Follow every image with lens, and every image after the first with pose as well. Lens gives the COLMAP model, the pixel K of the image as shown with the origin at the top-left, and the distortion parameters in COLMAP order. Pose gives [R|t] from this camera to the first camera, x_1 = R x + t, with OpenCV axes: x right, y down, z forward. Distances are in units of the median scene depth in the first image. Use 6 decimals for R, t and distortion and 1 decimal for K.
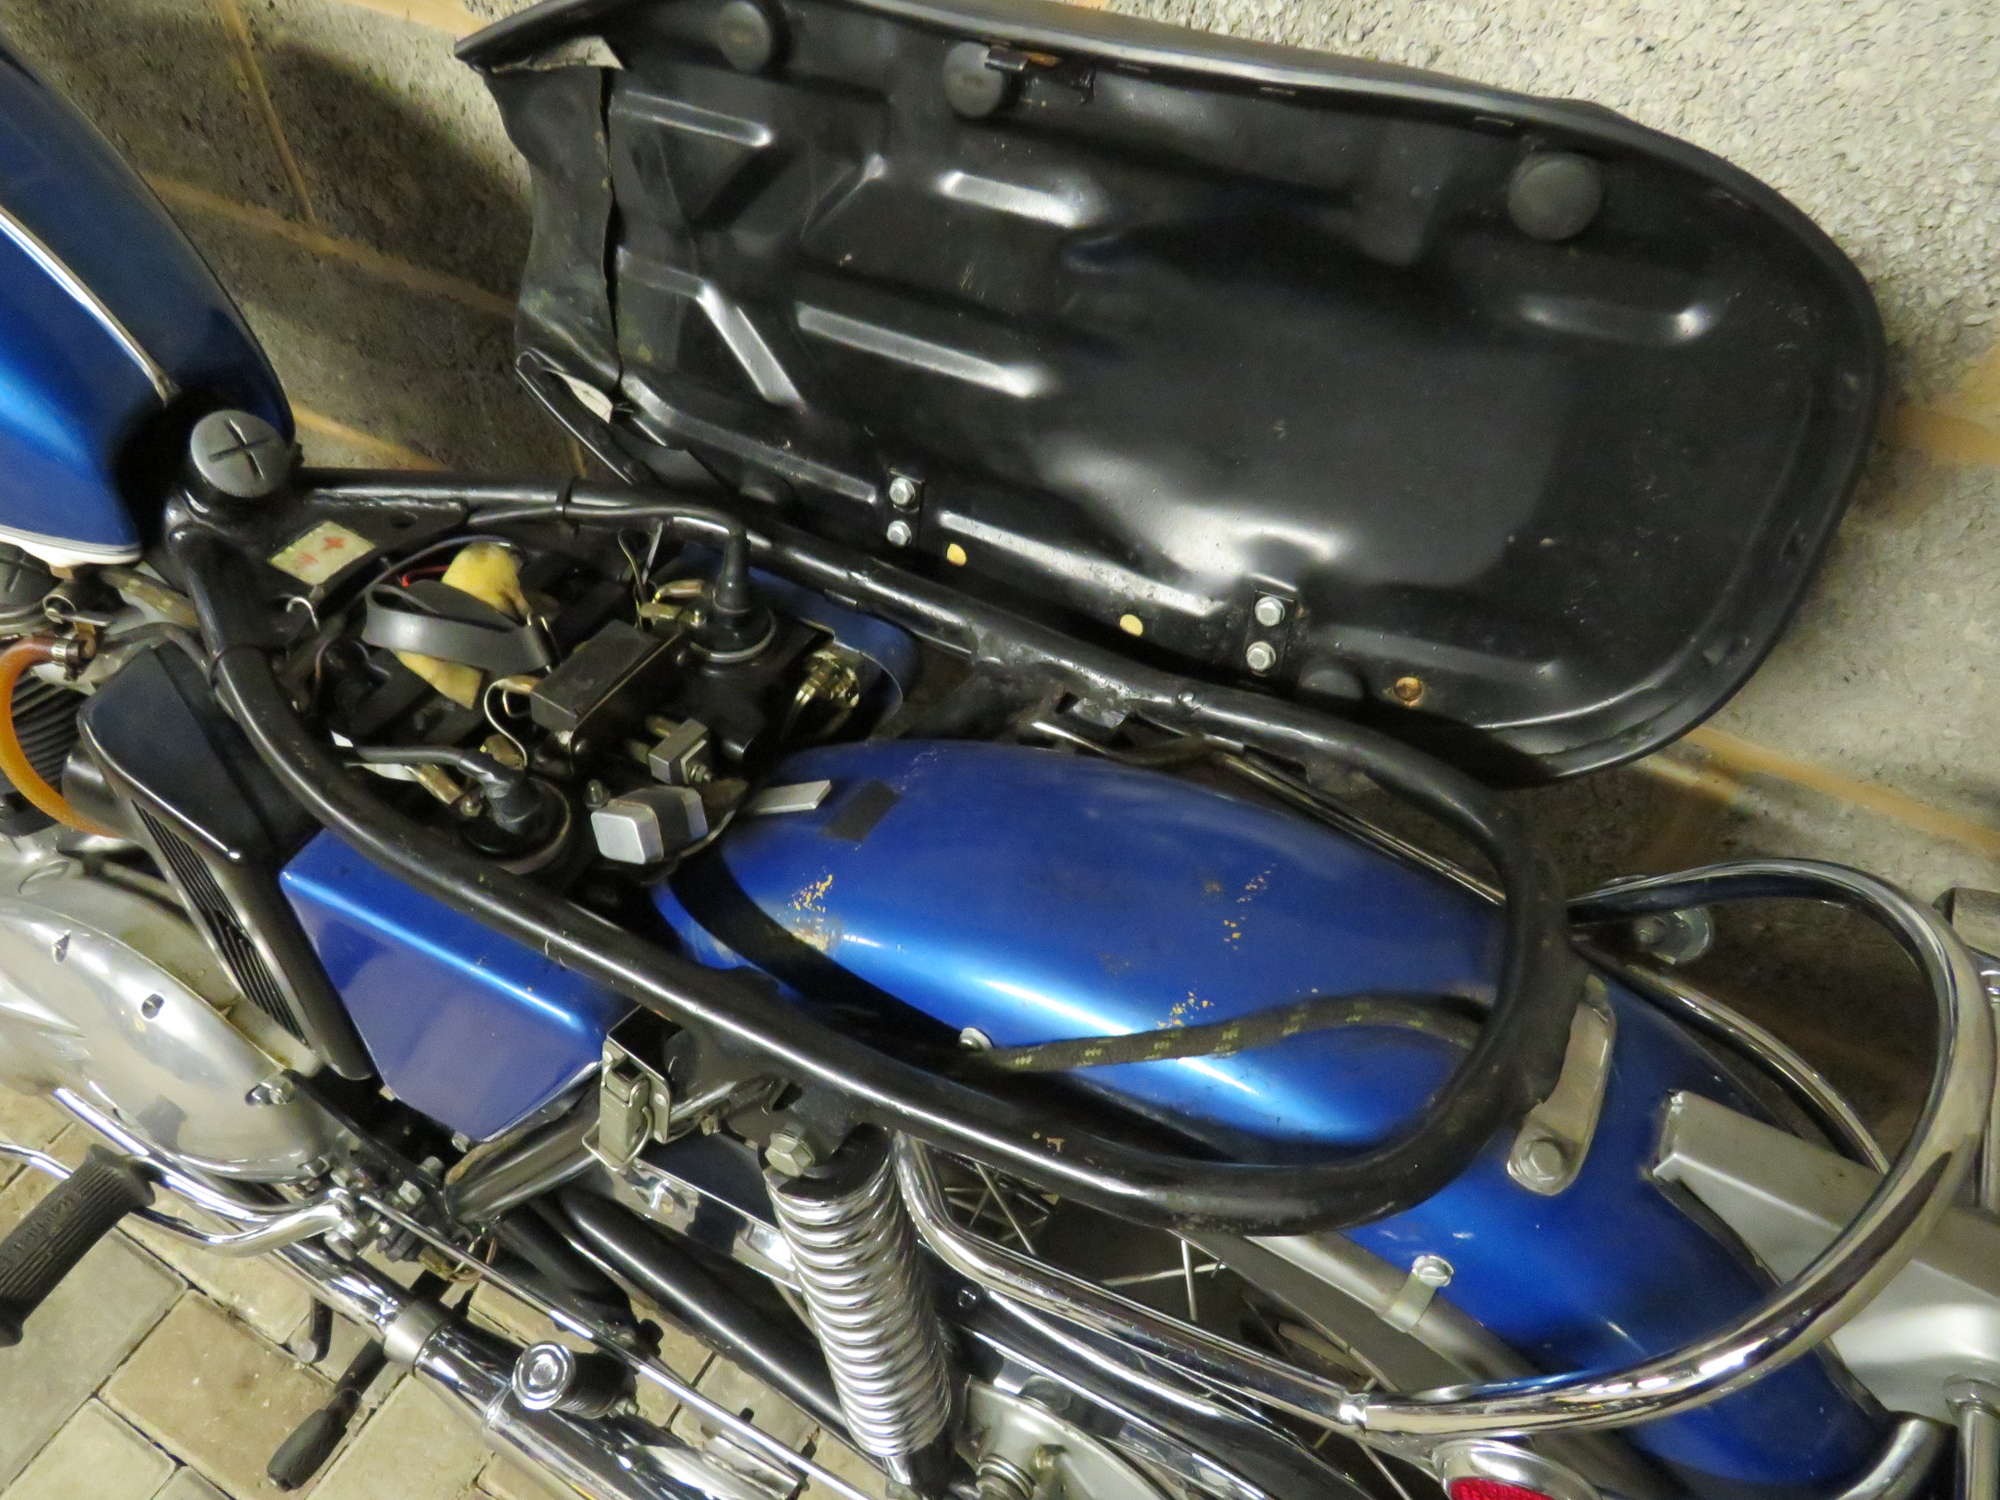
lens RADIAL K [[1411.9, 0, 998.7], [0, 1411.9, 744.5], [0, 0, 1]] dist [-0.032151, 0.004349]
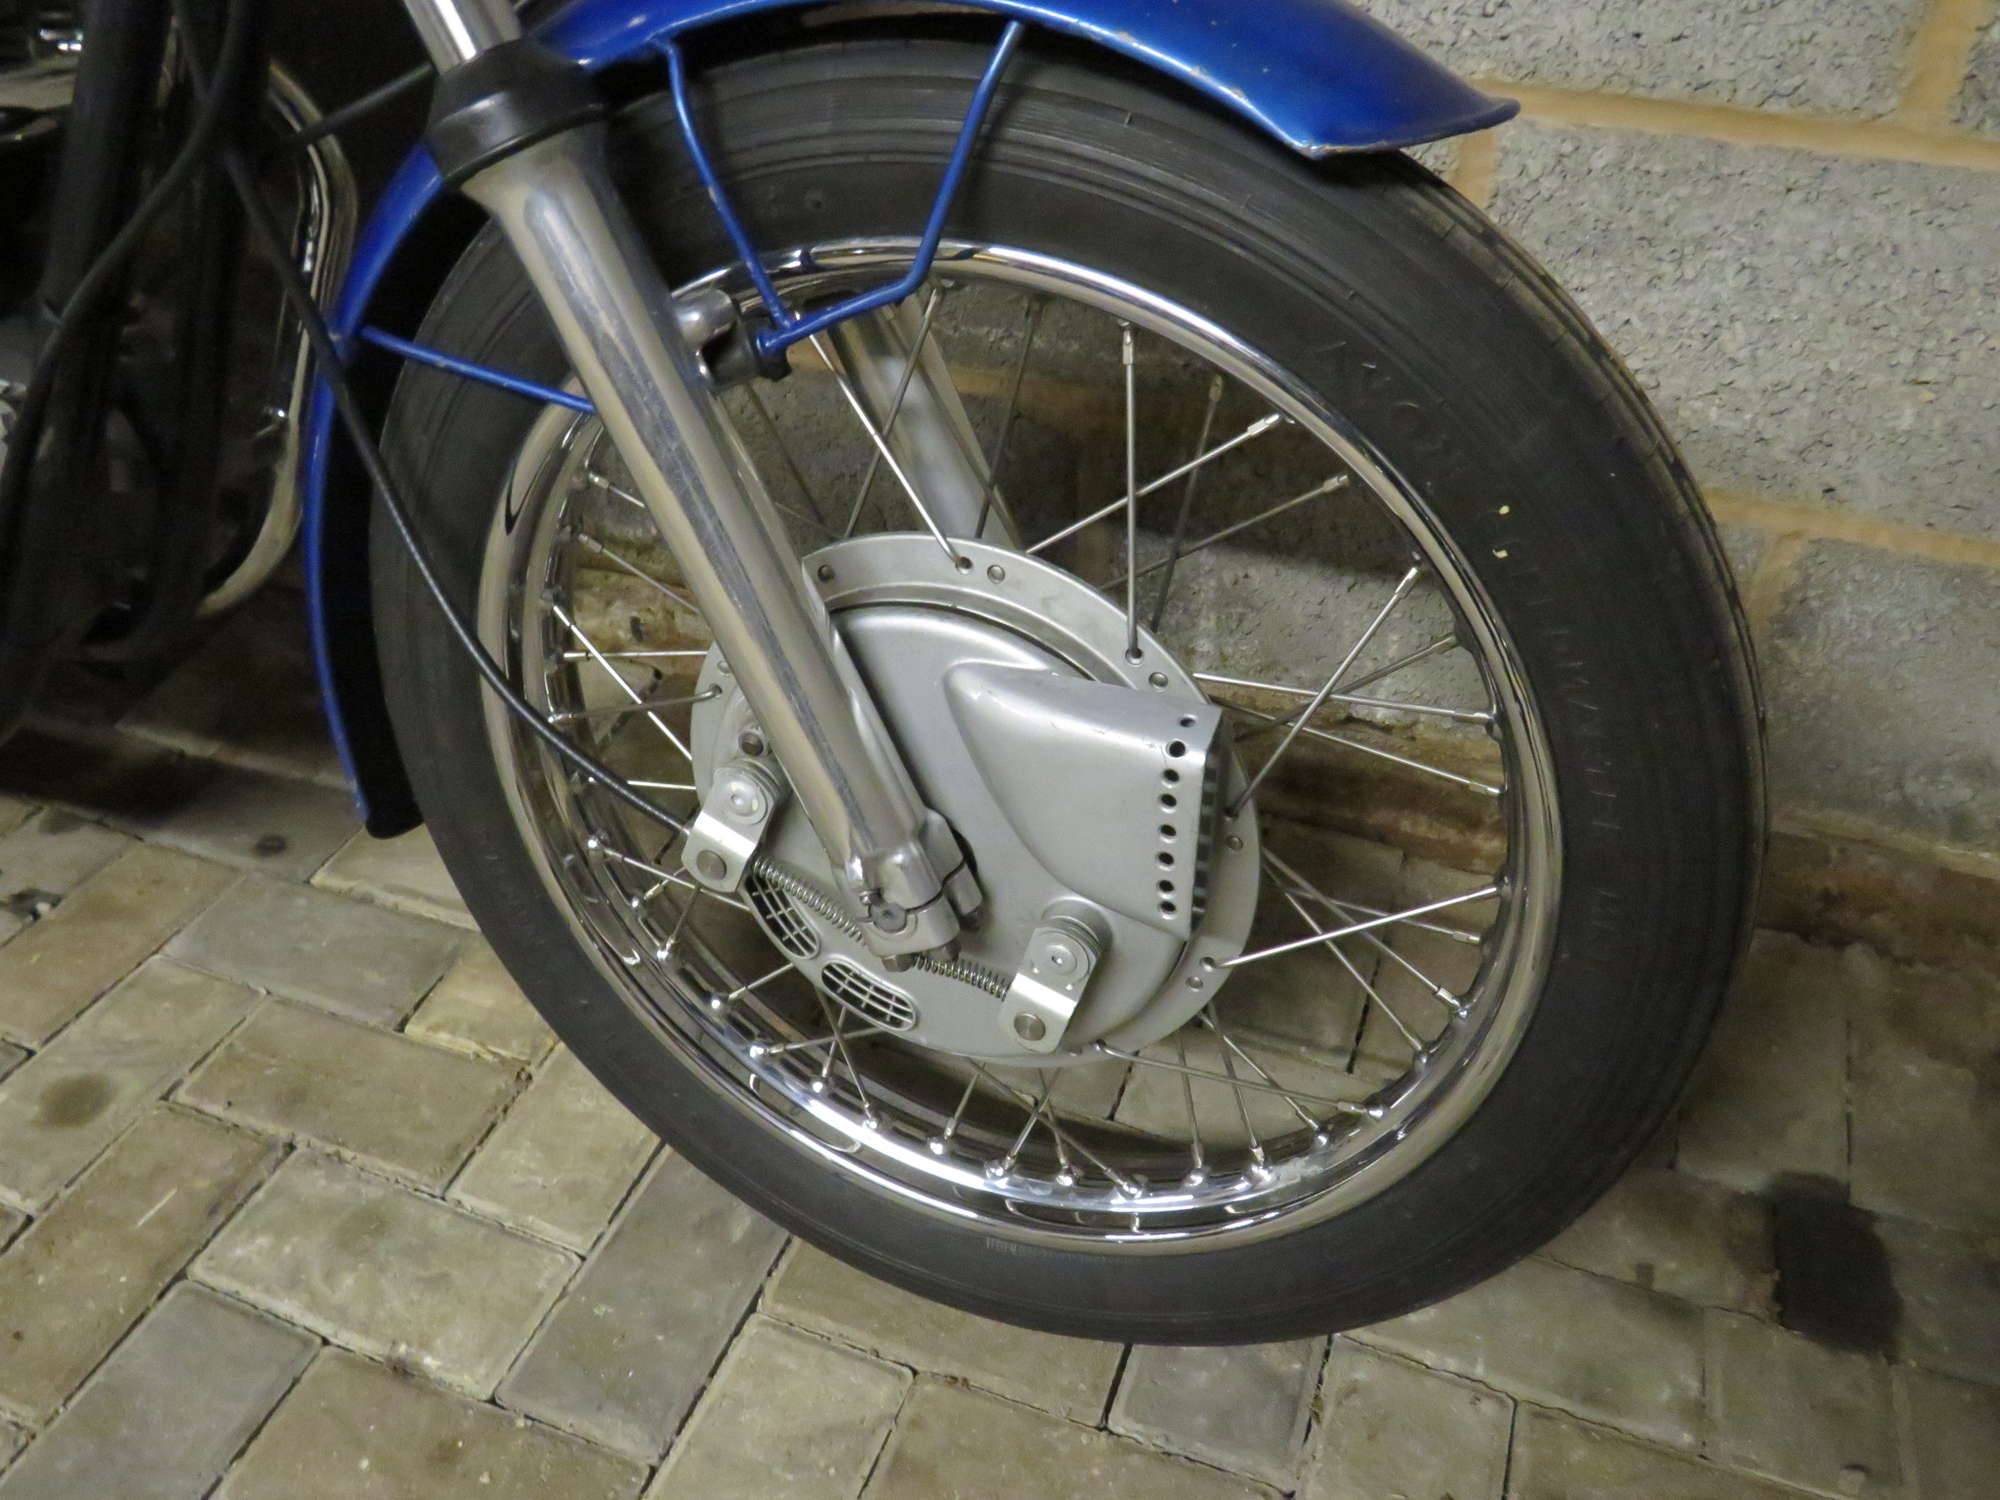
lens RADIAL K [[1600.9, 0, 987.9], [0, 1600.9, 746.0], [0, 0, 1]] dist [-0.032928, -0.000684]
pose [[0.988542, -0.086341, 0.123814, -0.535106], [0.111800, 0.969915, -0.216252, 0.492268], [-0.101417, 0.227617, 0.968455, 0.285645]]
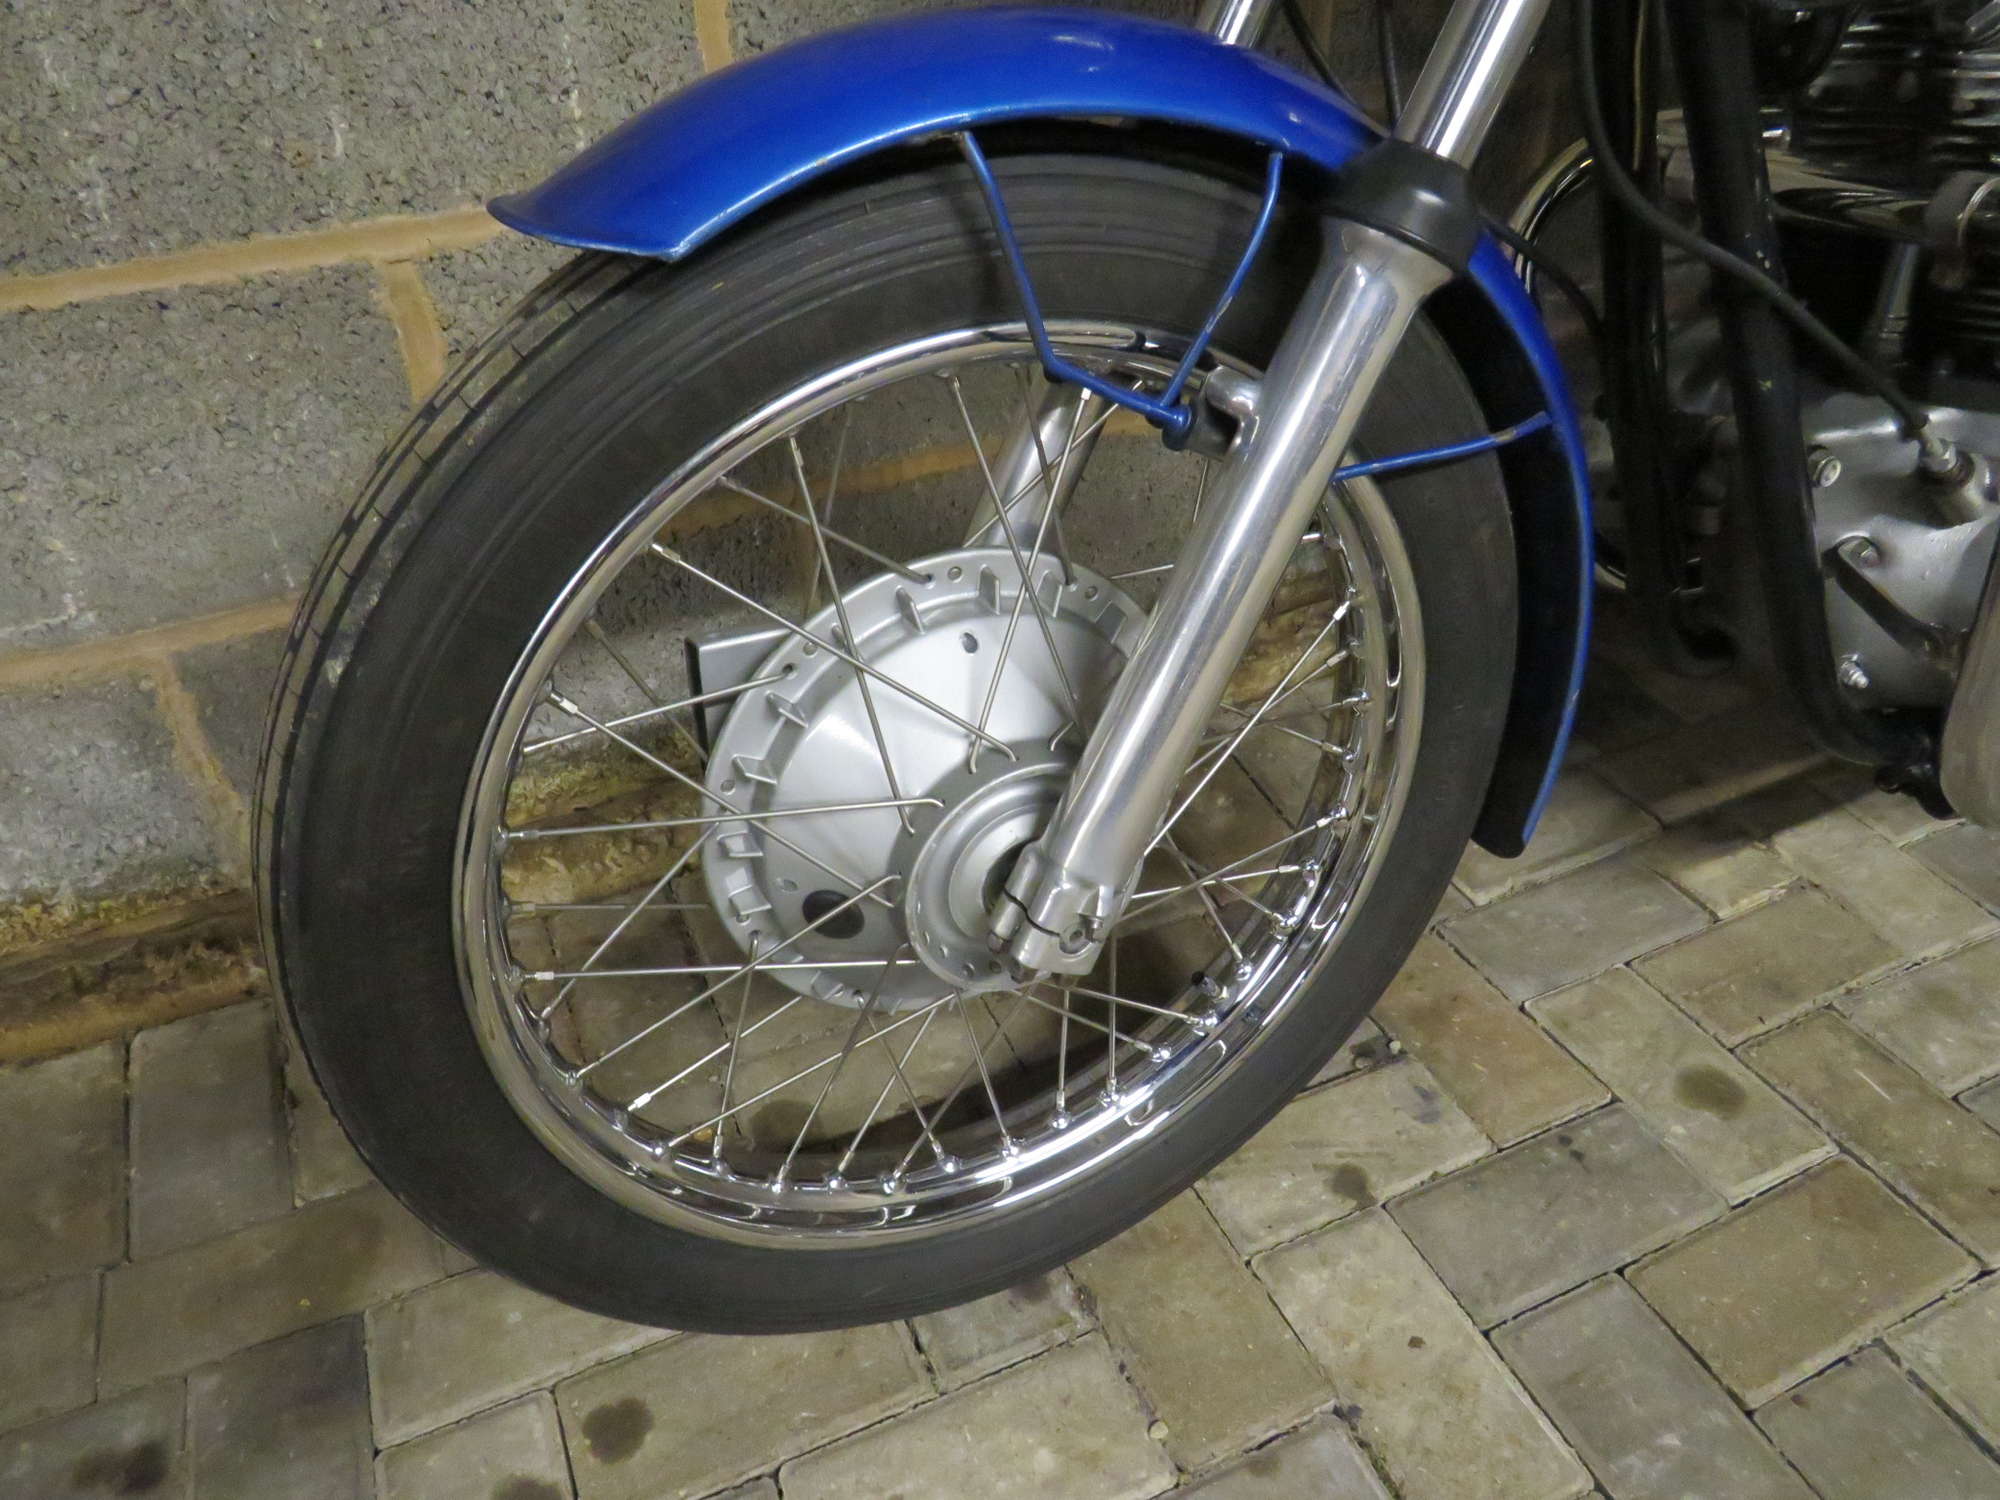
lens RADIAL K [[1411.9, 0, 991.4], [0, 1411.9, 752.2], [0, 0, 1]] dist [-0.032151, 0.004349]
pose [[0.601589, -0.498446, 0.624213, -2.229812], [0.632551, 0.774469, 0.008803, -0.280292], [-0.487821, 0.389551, 0.781204, 0.902107]]
